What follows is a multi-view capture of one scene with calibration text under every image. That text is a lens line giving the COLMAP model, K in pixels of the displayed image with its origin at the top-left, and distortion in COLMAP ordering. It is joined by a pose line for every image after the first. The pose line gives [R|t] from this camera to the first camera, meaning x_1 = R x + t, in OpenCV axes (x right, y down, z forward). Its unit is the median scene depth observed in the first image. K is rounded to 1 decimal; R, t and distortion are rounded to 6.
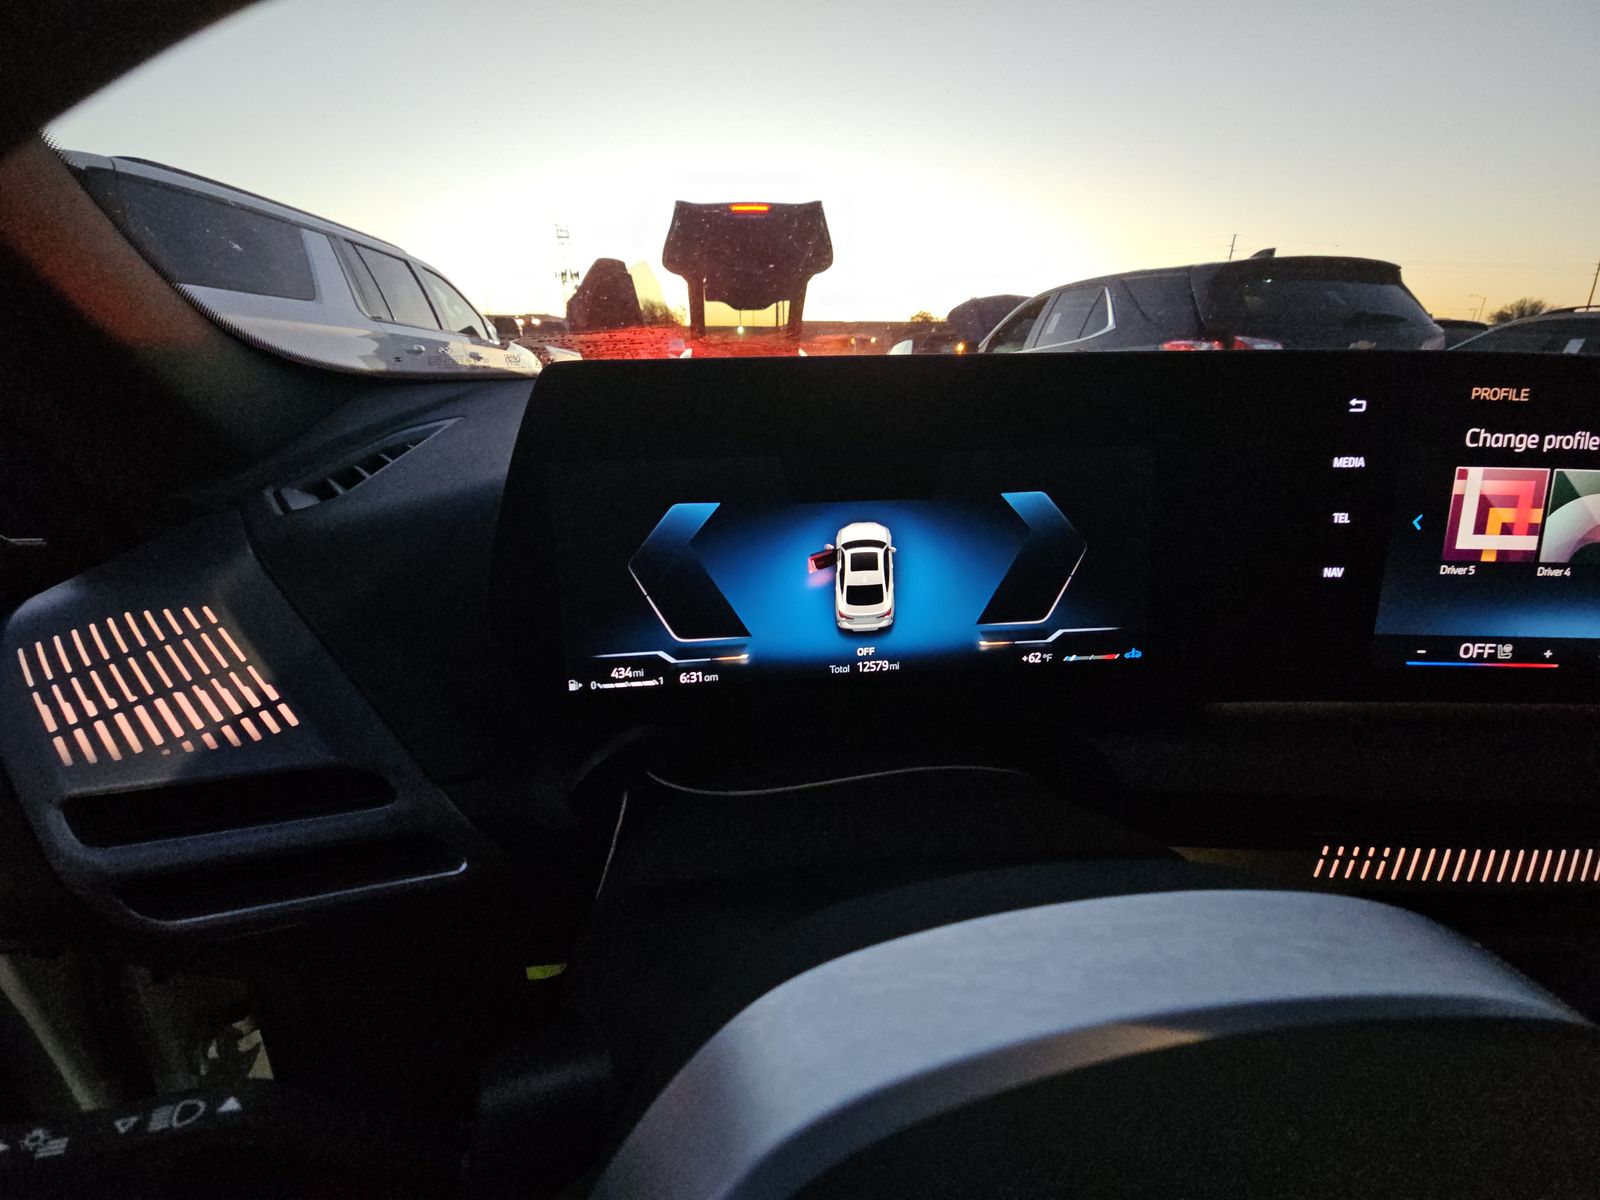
lens RADIAL K [[636.8, 0, 790.2], [0, 636.8, 593.6], [0, 0, 1]] dist [-0.003895, -0.003795]
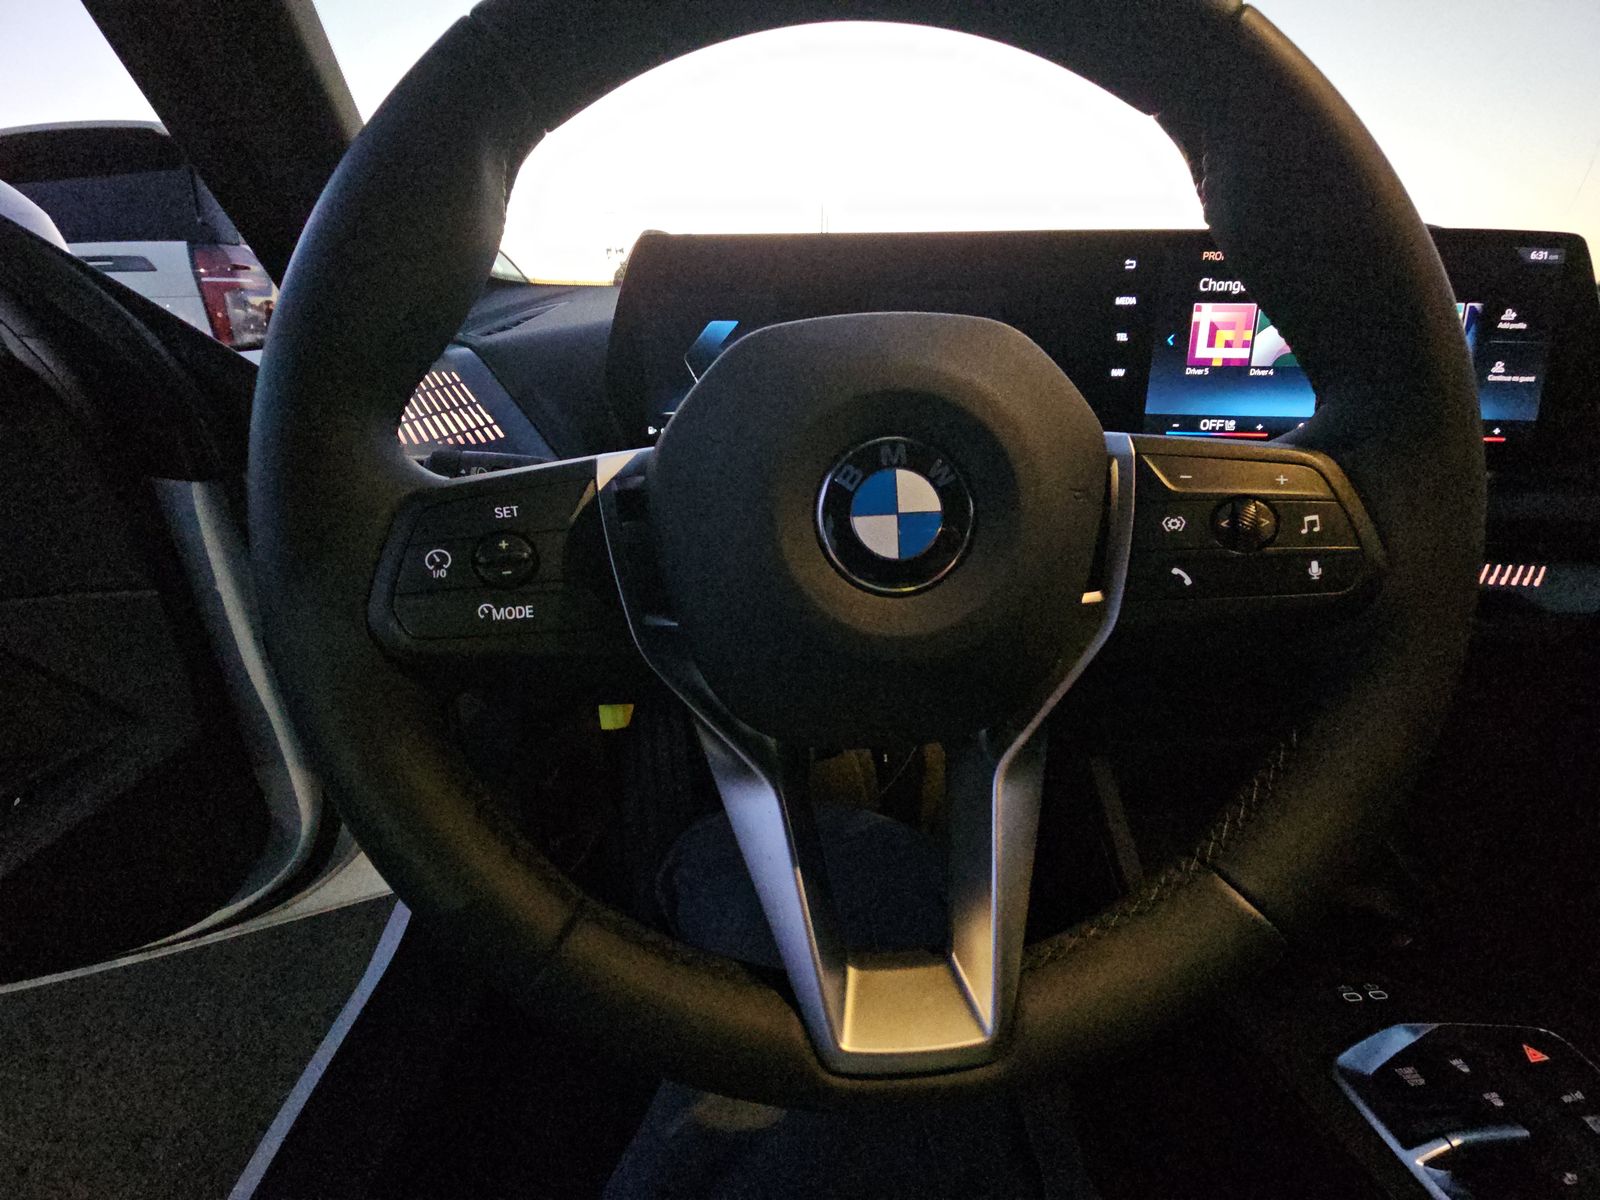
lens RADIAL K [[636.8, 0, 799.8], [0, 636.8, 600.0], [0, 0, 1]] dist [-0.003895, -0.003795]
pose [[0.998634, 0.018711, -0.048779, 0.147266], [-0.016665, 0.998977, 0.042035, 0.497794], [0.049515, -0.041165, 0.997925, -0.685025]]
